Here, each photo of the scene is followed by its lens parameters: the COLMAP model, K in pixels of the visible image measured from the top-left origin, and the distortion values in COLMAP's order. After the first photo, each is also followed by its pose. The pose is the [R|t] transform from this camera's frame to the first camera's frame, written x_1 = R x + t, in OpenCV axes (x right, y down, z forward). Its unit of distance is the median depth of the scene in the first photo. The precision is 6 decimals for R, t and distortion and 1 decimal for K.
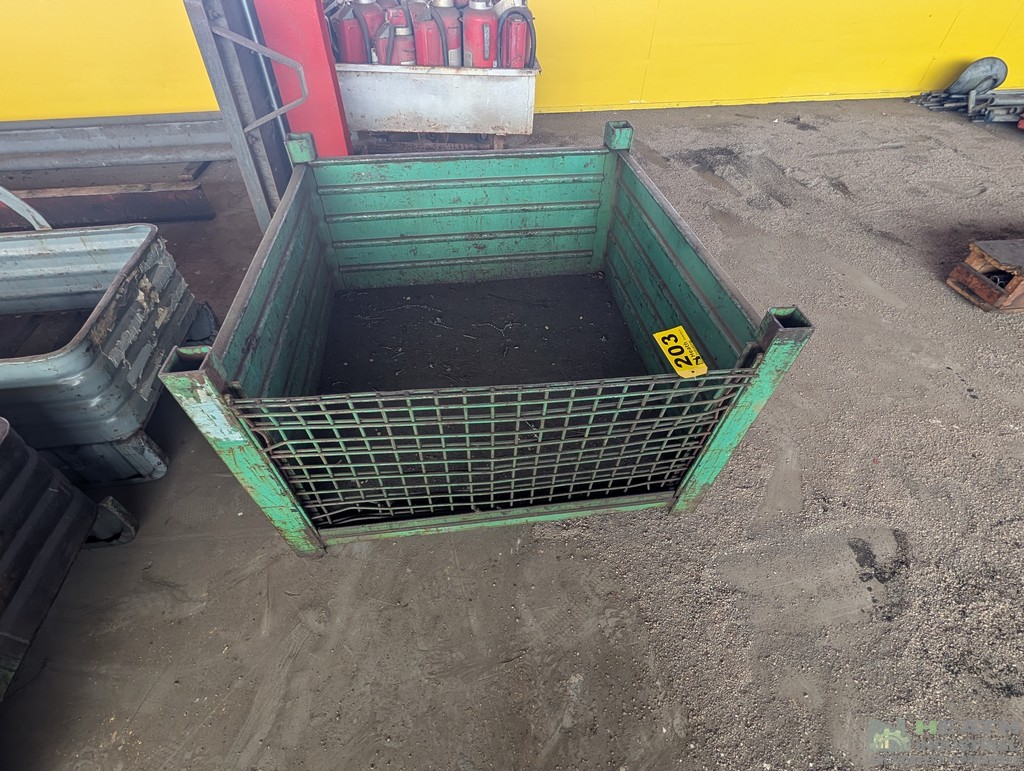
lens RADIAL K [[498.5, 0, 512.8], [0, 498.5, 391.5], [0, 0, 1]] dist [0.000947, -0.000971]
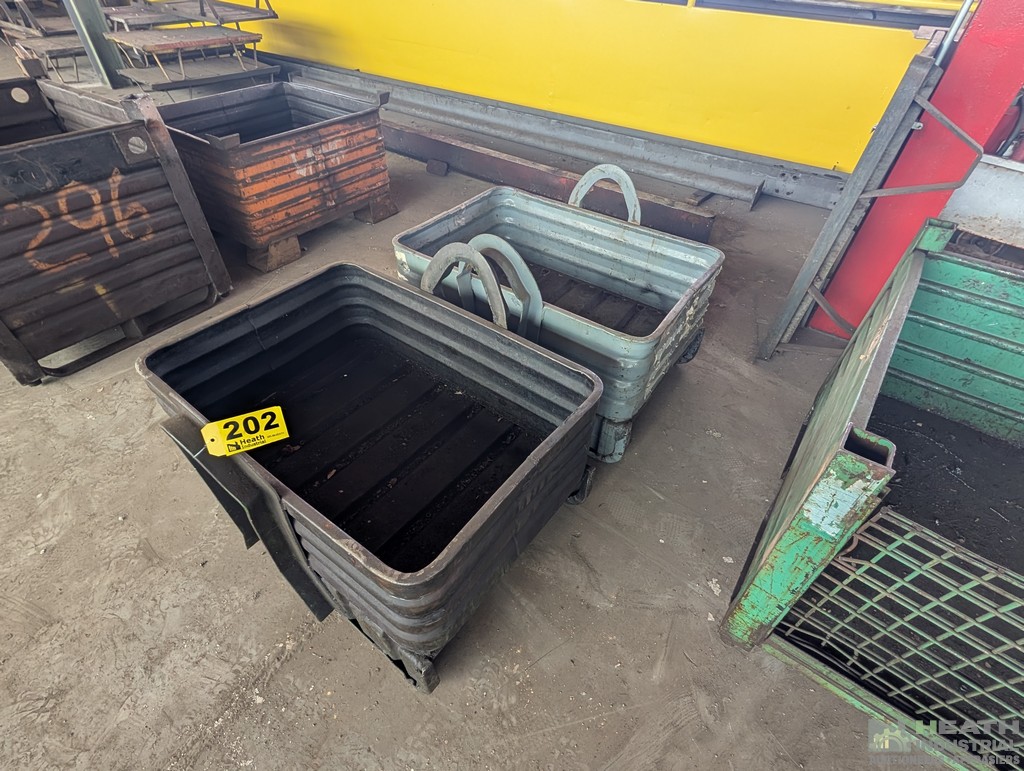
lens RADIAL K [[498.5, 0, 512.8], [0, 498.5, 391.5], [0, 0, 1]] dist [0.000947, -0.000971]
pose [[0.726023, 0.482568, -0.489917, -0.376655], [-0.513787, 0.854182, 0.079972, 0.057309], [0.457071, 0.193651, 0.868093, -0.053012]]
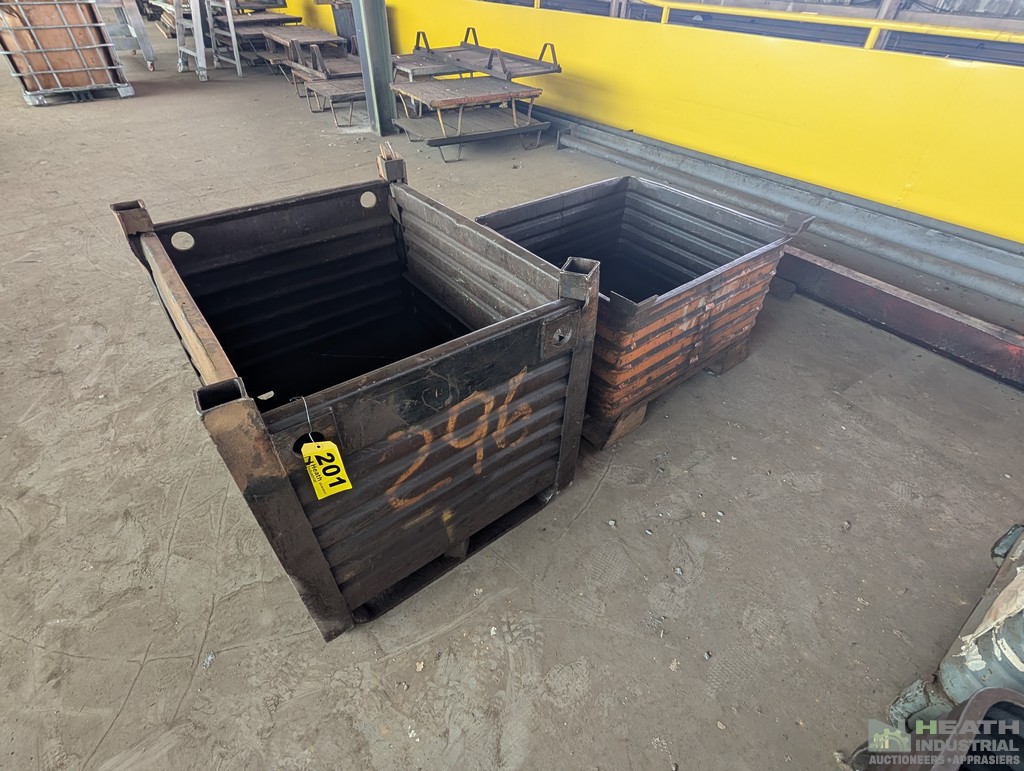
lens RADIAL K [[498.5, 0, 512.8], [0, 498.5, 391.5], [0, 0, 1]] dist [0.000947, -0.000971]
pose [[0.493933, 0.575893, -0.651443, -1.260717], [-0.636783, 0.749744, 0.179975, 0.083228], [0.592062, 0.325932, 0.737042, -0.112568]]
